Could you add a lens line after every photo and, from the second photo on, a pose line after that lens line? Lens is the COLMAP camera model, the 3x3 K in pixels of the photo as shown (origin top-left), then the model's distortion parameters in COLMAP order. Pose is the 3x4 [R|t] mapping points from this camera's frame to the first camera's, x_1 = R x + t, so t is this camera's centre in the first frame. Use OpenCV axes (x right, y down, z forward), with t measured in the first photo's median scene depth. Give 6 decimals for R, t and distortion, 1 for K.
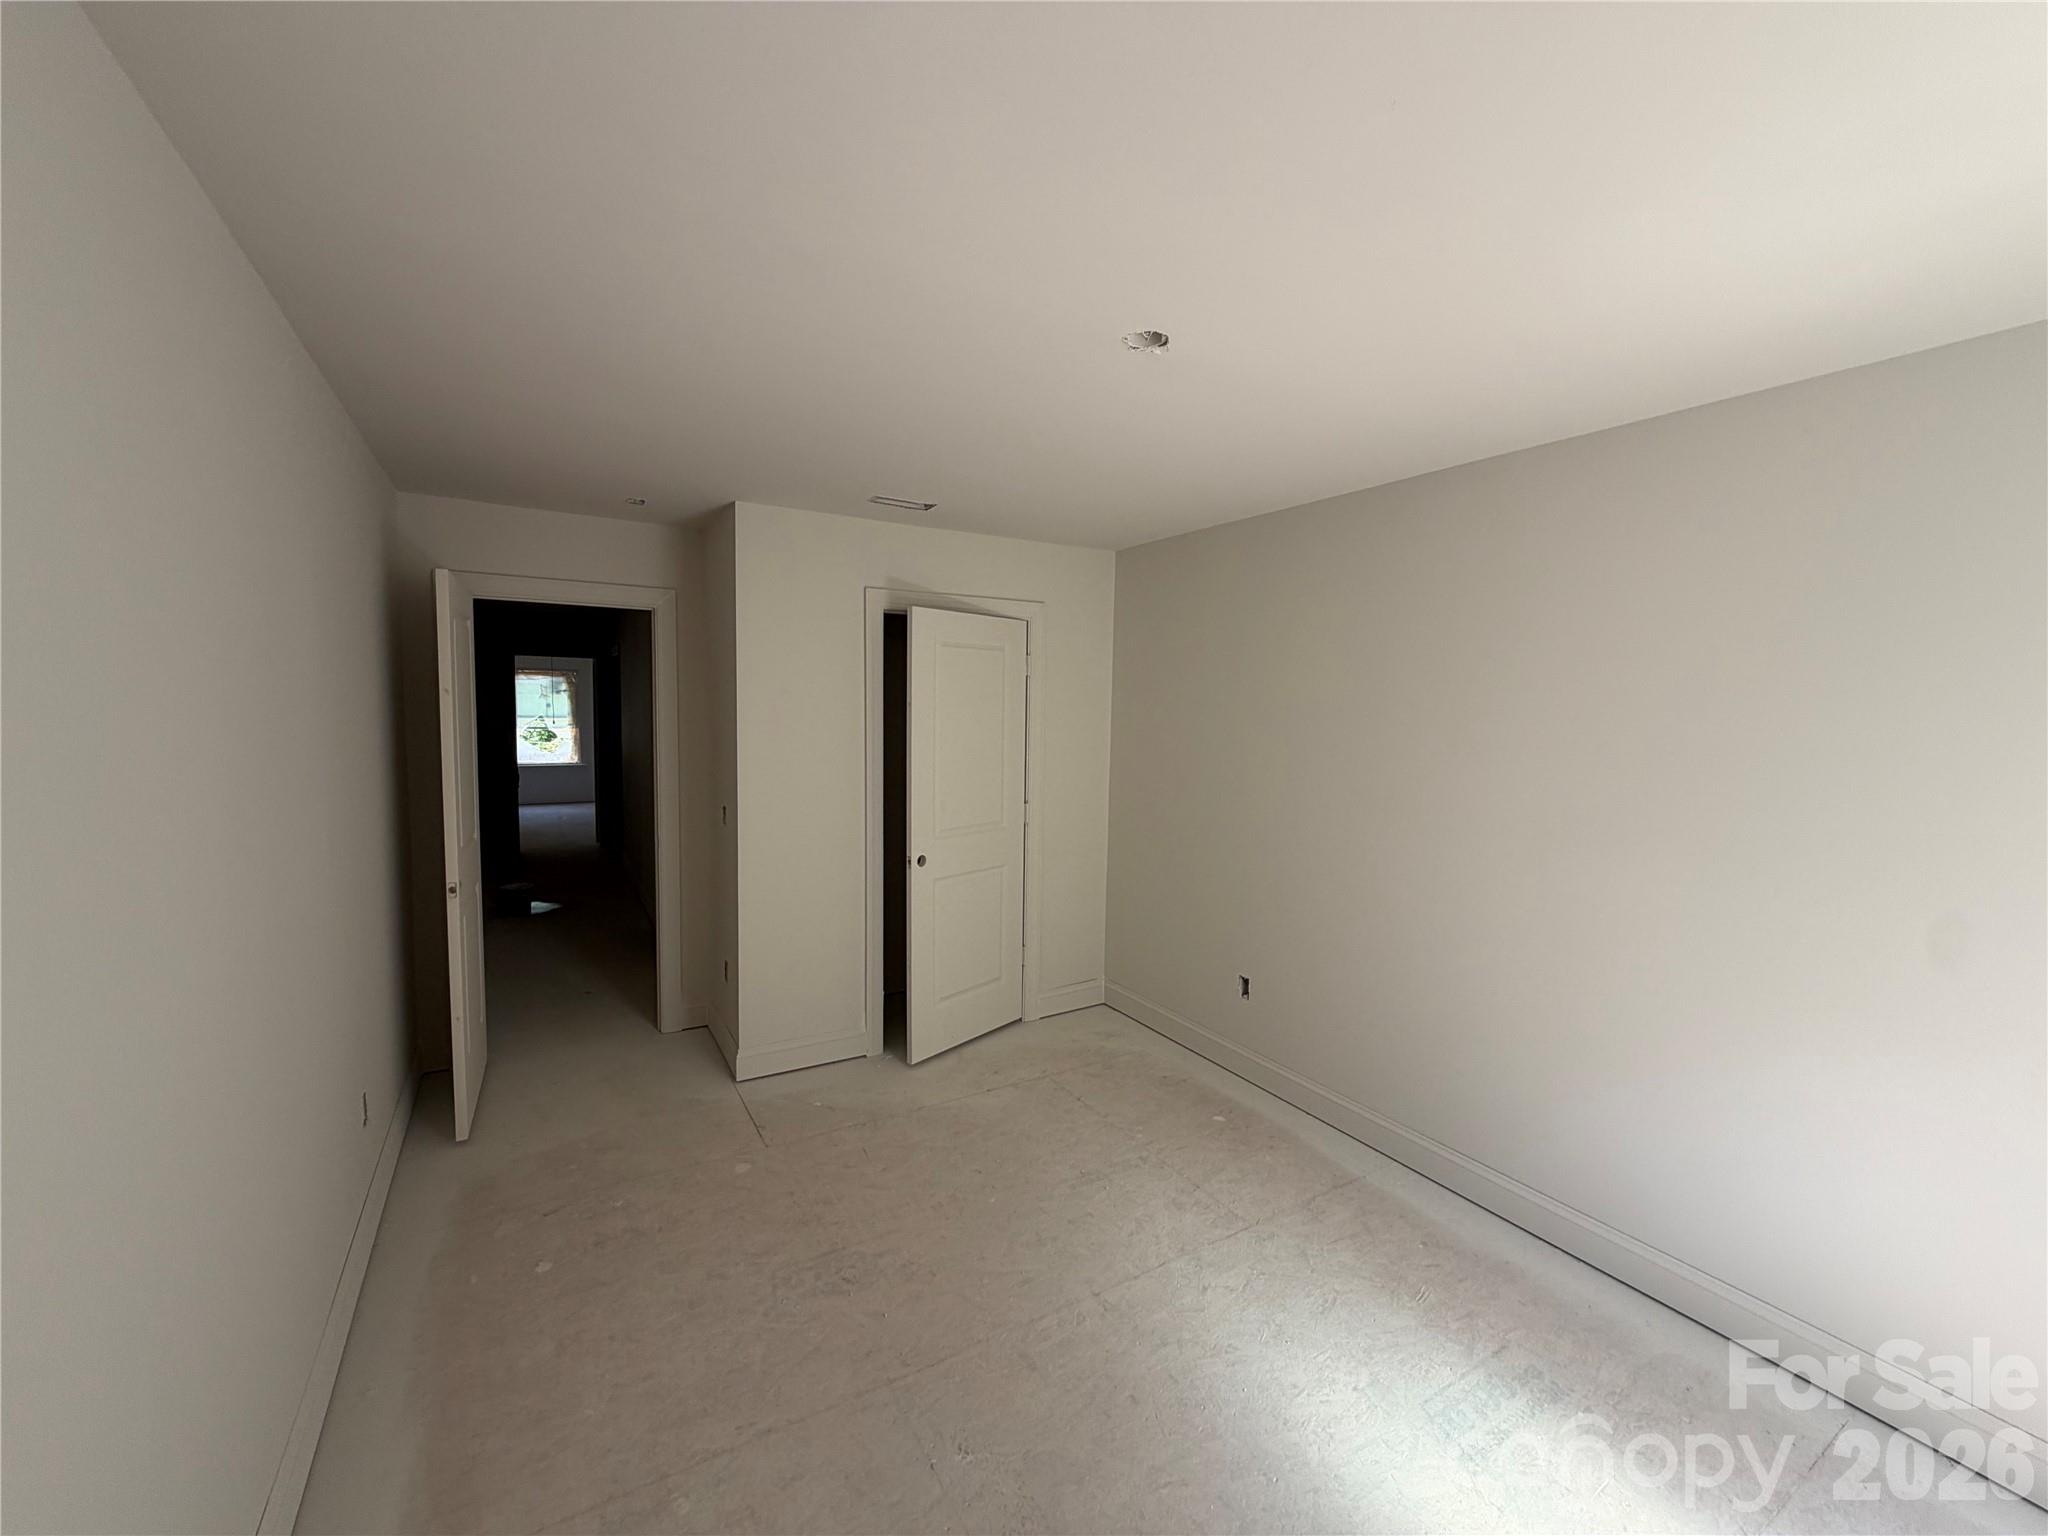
lens RADIAL K [[819.0, 0, 1020.8], [0, 819.0, 767.2], [0, 0, 1]] dist [0.002086, 0.000202]
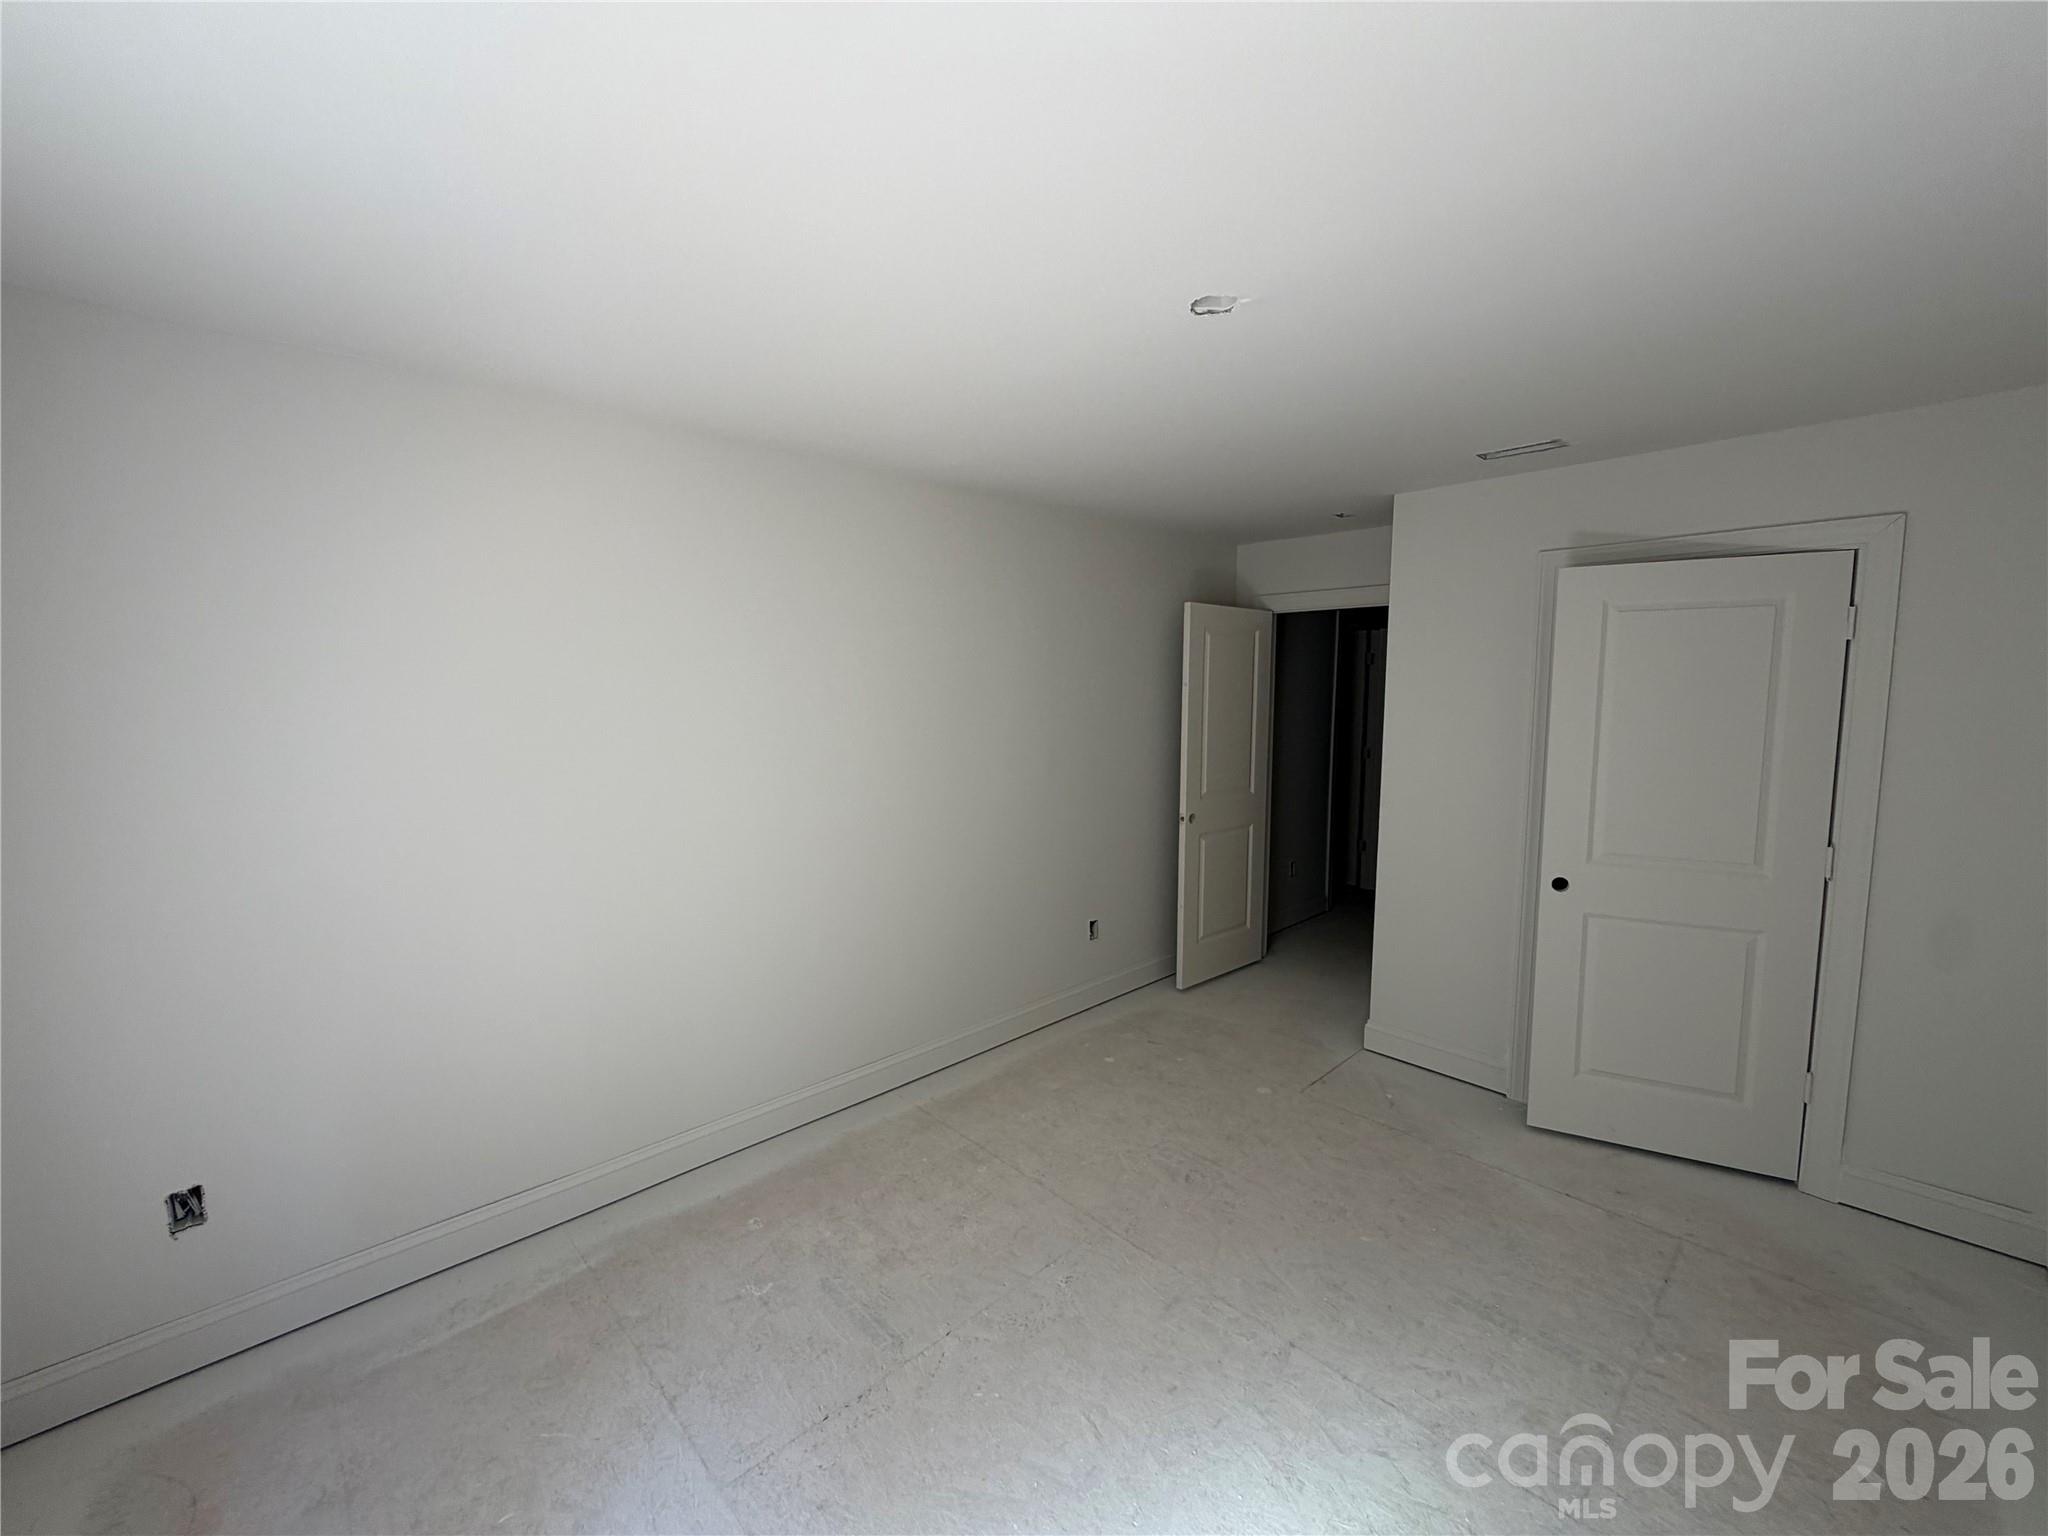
lens RADIAL K [[819.0, 0, 1020.8], [0, 819.0, 767.2], [0, 0, 1]] dist [0.002086, 0.000202]
pose [[0.224813, 0.079970, -0.971115, 0.659447], [-0.071150, 0.995313, 0.065491, -0.018349], [0.971801, 0.054372, 0.229449, 0.366118]]
